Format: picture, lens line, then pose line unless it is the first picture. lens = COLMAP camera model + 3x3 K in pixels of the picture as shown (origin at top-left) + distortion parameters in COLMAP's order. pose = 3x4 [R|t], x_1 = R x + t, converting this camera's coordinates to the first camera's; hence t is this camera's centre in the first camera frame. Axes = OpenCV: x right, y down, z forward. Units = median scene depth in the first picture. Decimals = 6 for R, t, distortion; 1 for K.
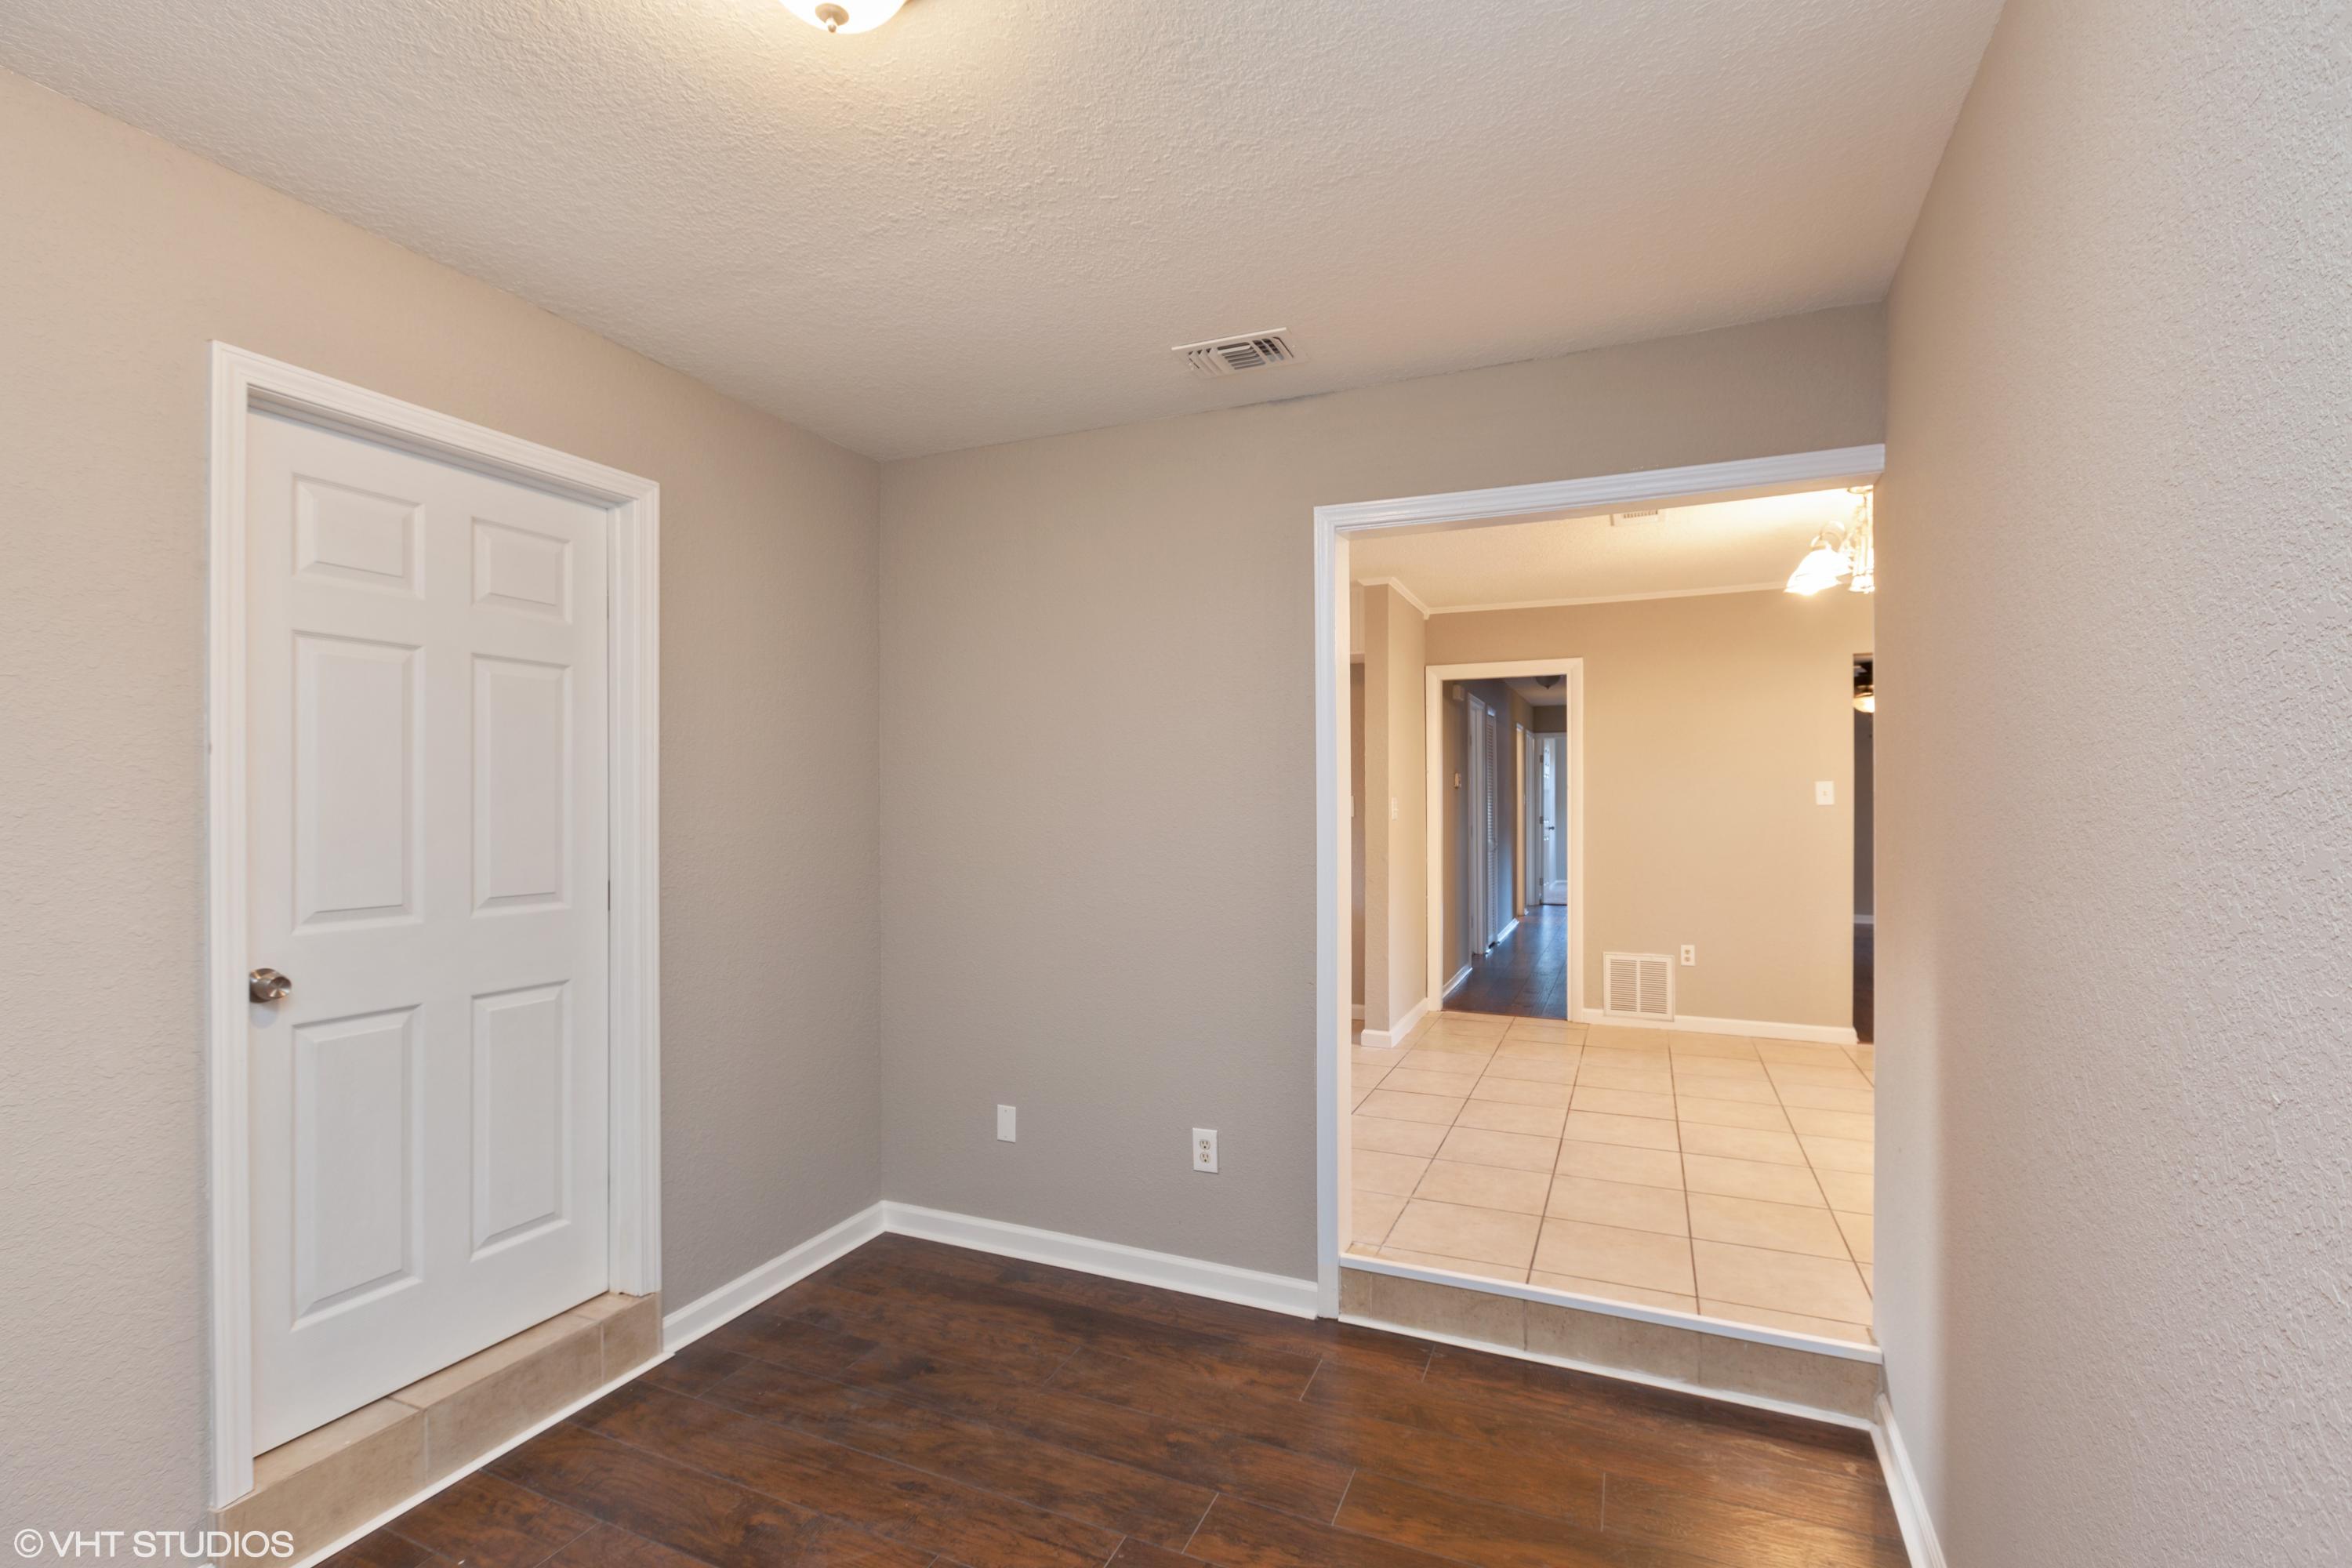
lens RADIAL K [[1078.5, 0, 1181.8], [0, 1078.5, 799.6], [0, 0, 1]] dist [0.002423, -0.001114]
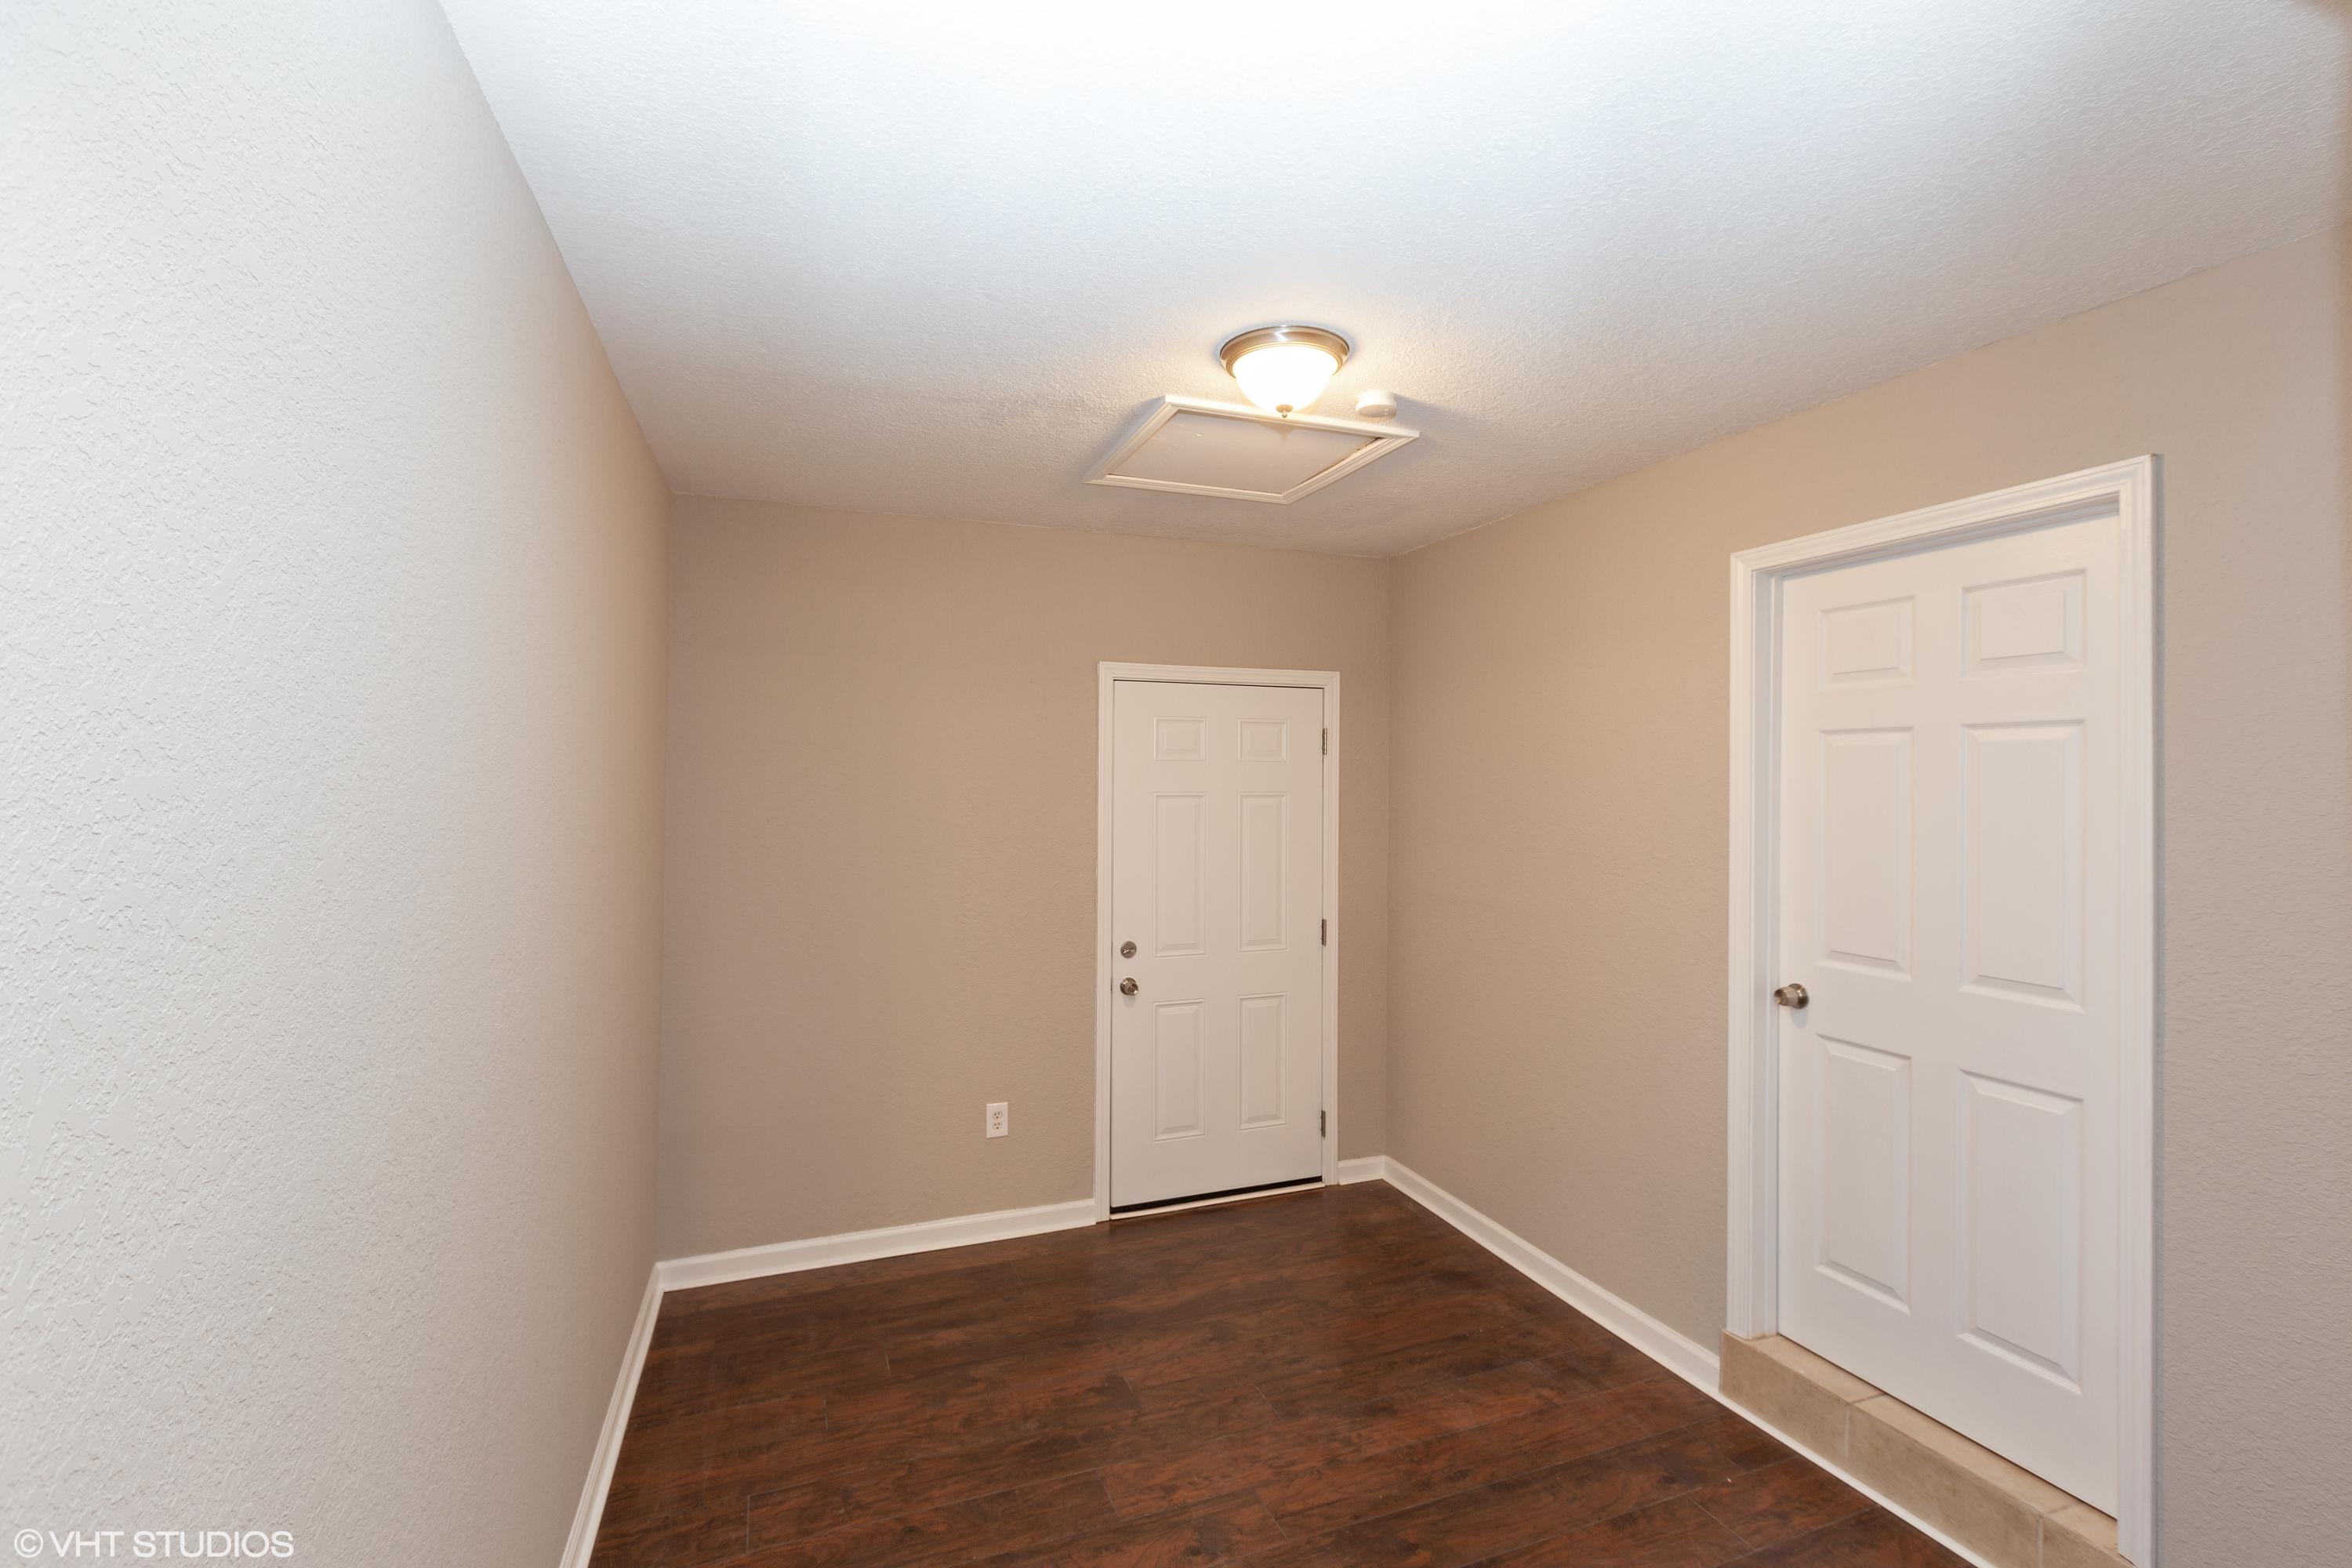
lens RADIAL K [[1078.5, 0, 1175.3], [0, 1078.5, 784.5], [0, 0, 1]] dist [0.002423, -0.001114]
pose [[-0.707644, -0.003004, -0.706563, 0.610635], [-0.014801, 0.999835, 0.010573, -0.088267], [0.706414, 0.017940, -0.707572, 1.308561]]
